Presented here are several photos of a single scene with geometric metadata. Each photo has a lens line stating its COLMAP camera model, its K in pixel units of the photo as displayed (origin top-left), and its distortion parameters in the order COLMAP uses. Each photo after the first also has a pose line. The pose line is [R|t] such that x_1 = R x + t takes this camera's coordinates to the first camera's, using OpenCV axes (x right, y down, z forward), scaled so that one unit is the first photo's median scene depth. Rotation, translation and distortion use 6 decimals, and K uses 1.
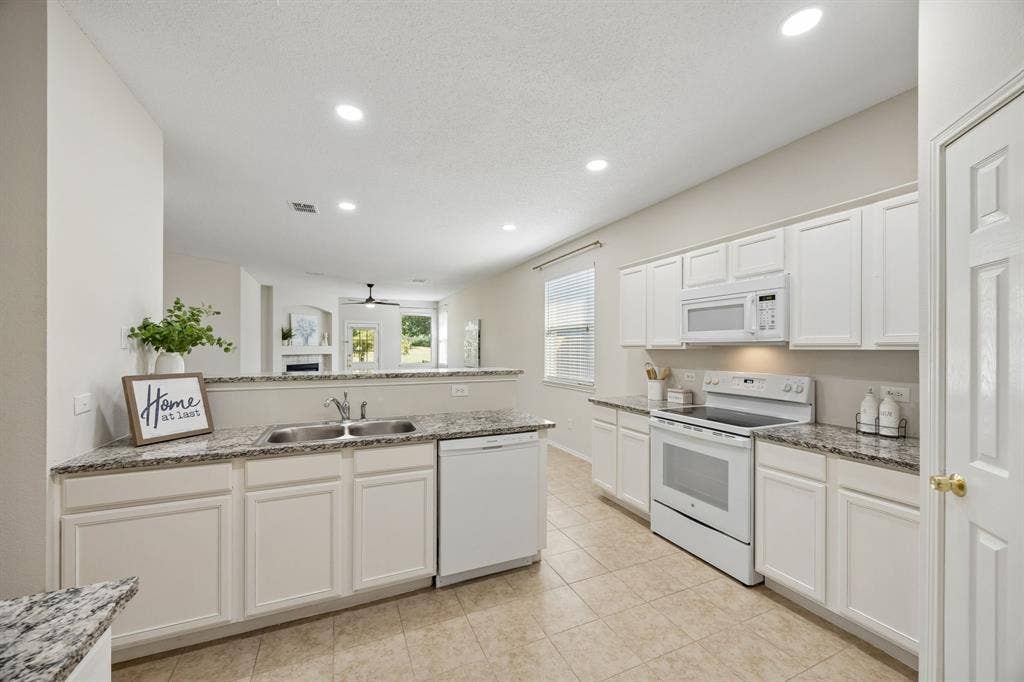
lens RADIAL K [[382.4, 0, 508.0], [0, 382.4, 347.8], [0, 0, 1]] dist [-0.005927, 0.000723]
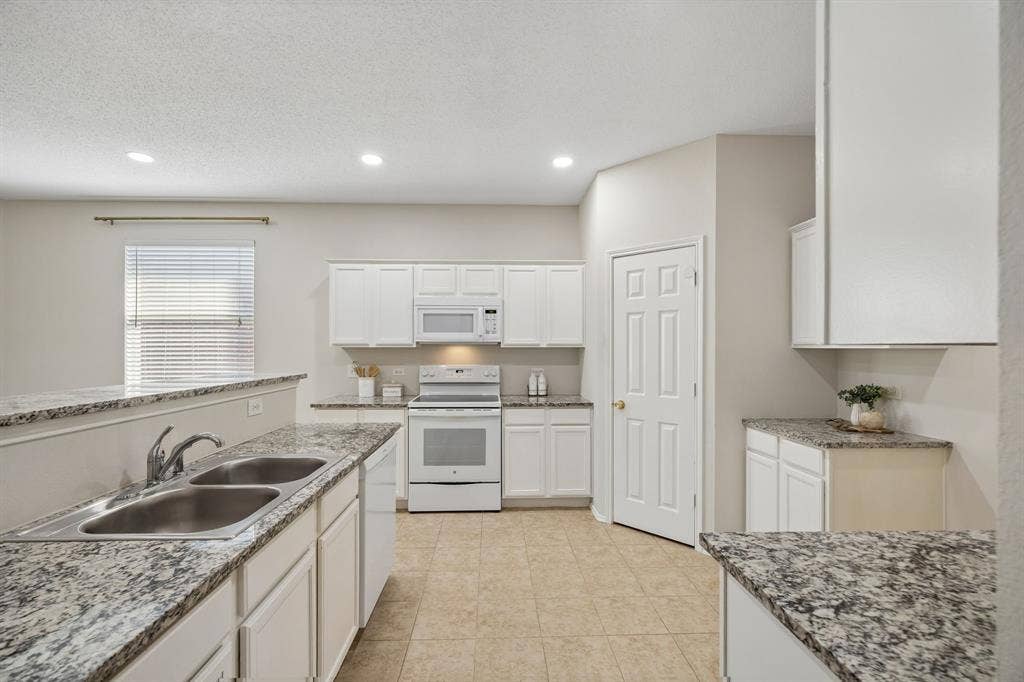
lens RADIAL K [[416.9, 0, 507.0], [0, 416.9, 344.5], [0, 0, 1]] dist [-0.004062, -0.000392]
pose [[0.401275, 0.004615, 0.915946, -0.638321], [0.000194, 0.999987, -0.005123, 0.001900], [-0.915957, 0.002233, 0.401269, 0.268674]]
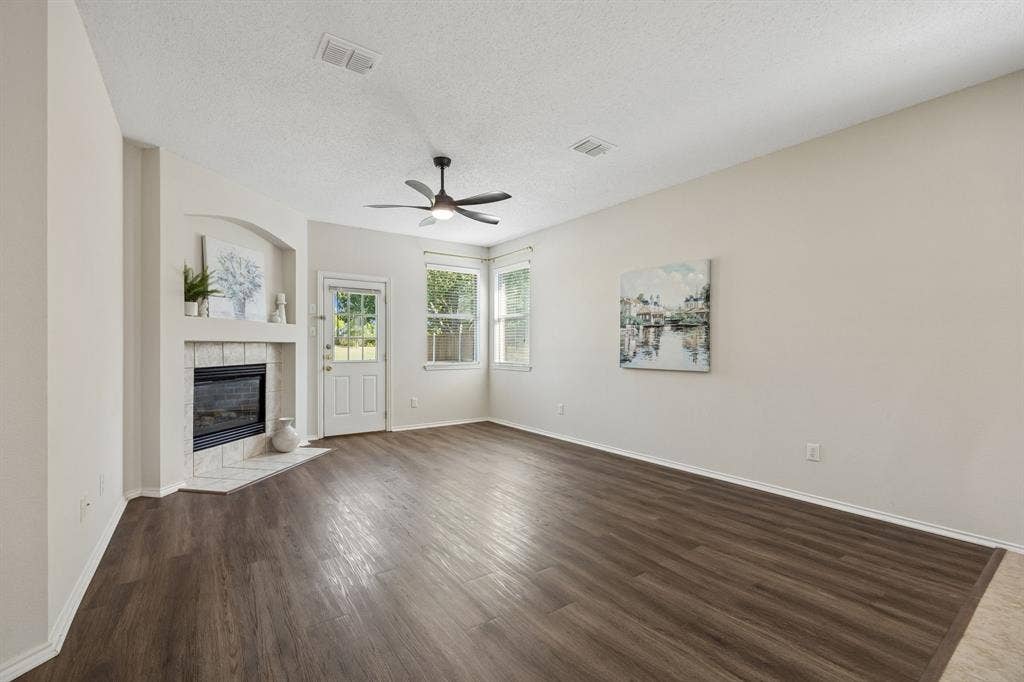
lens RADIAL K [[440.6, 0, 504.2], [0, 440.6, 354.5], [0, 0, 1]] dist [-0.007478, -0.000087]
pose [[0.983788, 0.000864, 0.179333, -1.211223], [-0.003587, 0.999883, 0.014857, 0.084331], [-0.179299, -0.015260, 0.983676, 1.743167]]
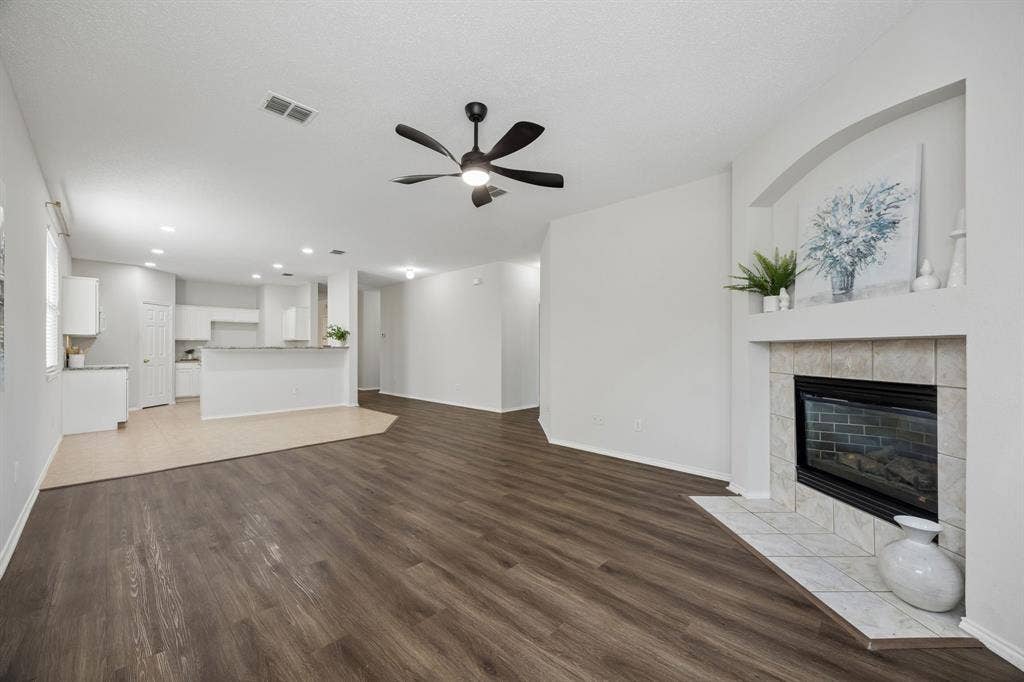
lens RADIAL K [[382.4, 0, 515.9], [0, 382.4, 347.9], [0, 0, 1]] dist [-0.005927, 0.000723]
pose [[-0.926021, 0.000589, -0.377471, -0.883352], [0.000923, 0.999999, -0.000705, 0.082552], [0.377470, -0.001001, -0.926021, 4.153050]]
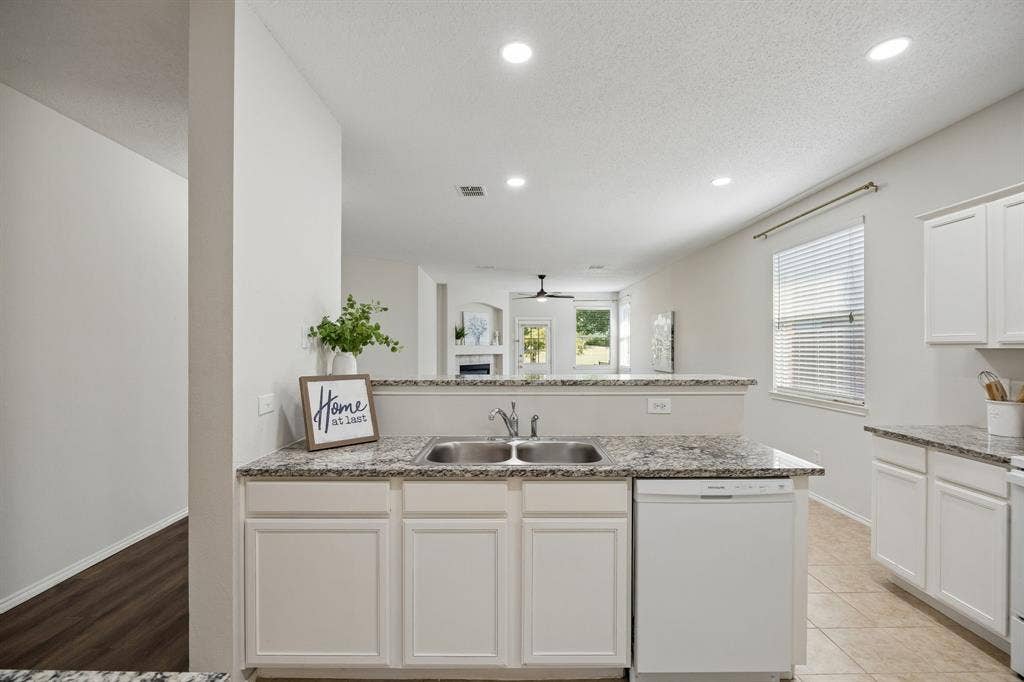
lens RADIAL K [[440.6, 0, 513.1], [0, 440.6, 346.8], [0, 0, 1]] dist [-0.007478, -0.000087]
pose [[0.916718, -0.002008, -0.399530, -0.045370], [0.001592, 0.999998, -0.001371, 0.000751], [0.399531, 0.000621, 0.916719, 0.122326]]
